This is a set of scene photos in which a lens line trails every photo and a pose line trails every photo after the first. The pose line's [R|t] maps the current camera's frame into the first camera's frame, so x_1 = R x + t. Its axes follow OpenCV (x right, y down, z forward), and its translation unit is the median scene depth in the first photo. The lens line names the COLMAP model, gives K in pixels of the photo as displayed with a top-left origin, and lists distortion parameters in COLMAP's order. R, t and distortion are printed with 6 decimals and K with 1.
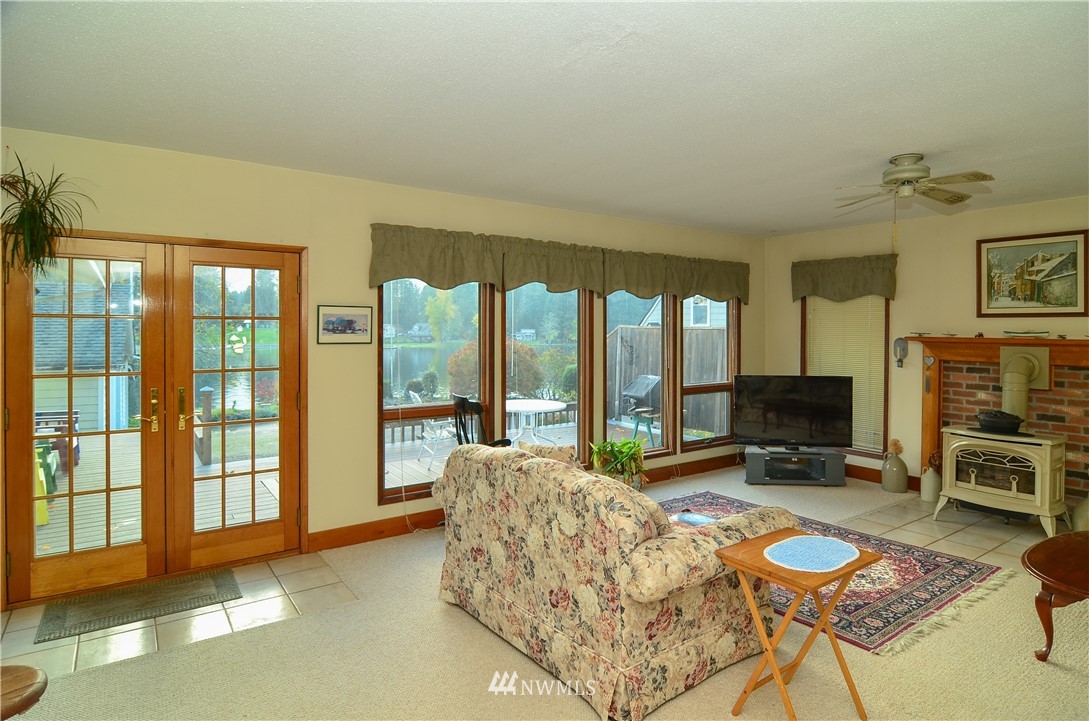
lens RADIAL K [[579.0, 0, 548.1], [0, 579.0, 334.9], [0, 0, 1]] dist [0.000033, -0.000153]
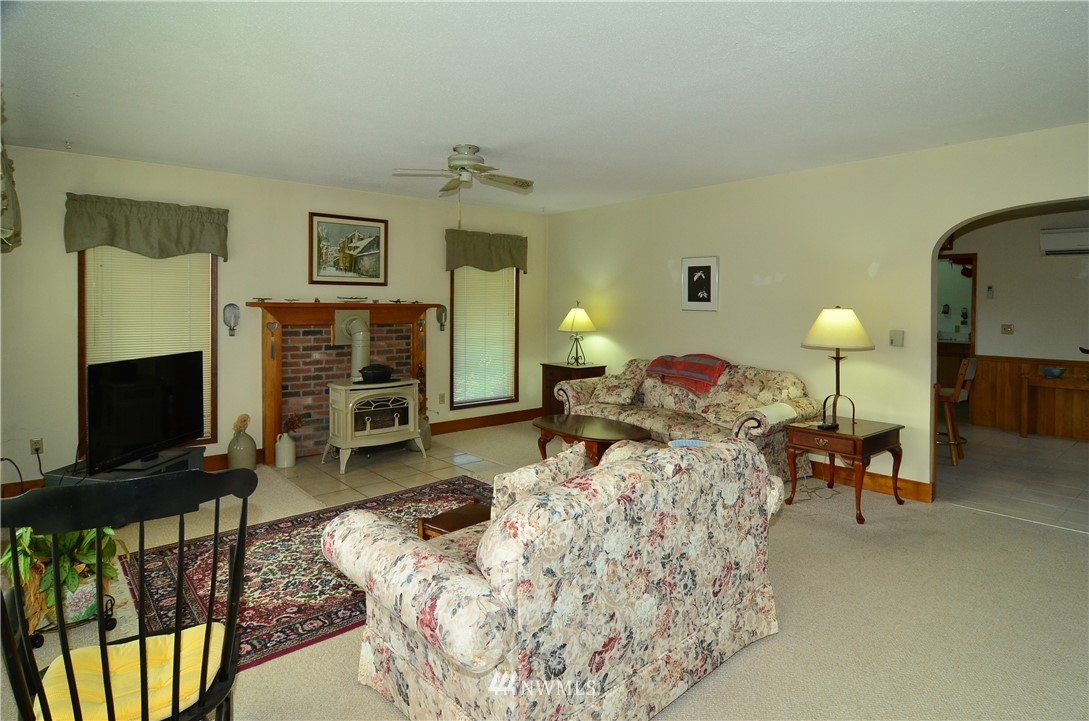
lens RADIAL K [[629.6, 0, 548.0], [0, 629.6, 308.4], [0, 0, 1]] dist [-0.014657, -0.000593]
pose [[-0.109288, -0.014767, 0.993900, -0.542142], [0.003930, 0.999875, 0.015288, -0.000708], [-0.994002, 0.005577, -0.109216, 0.789042]]
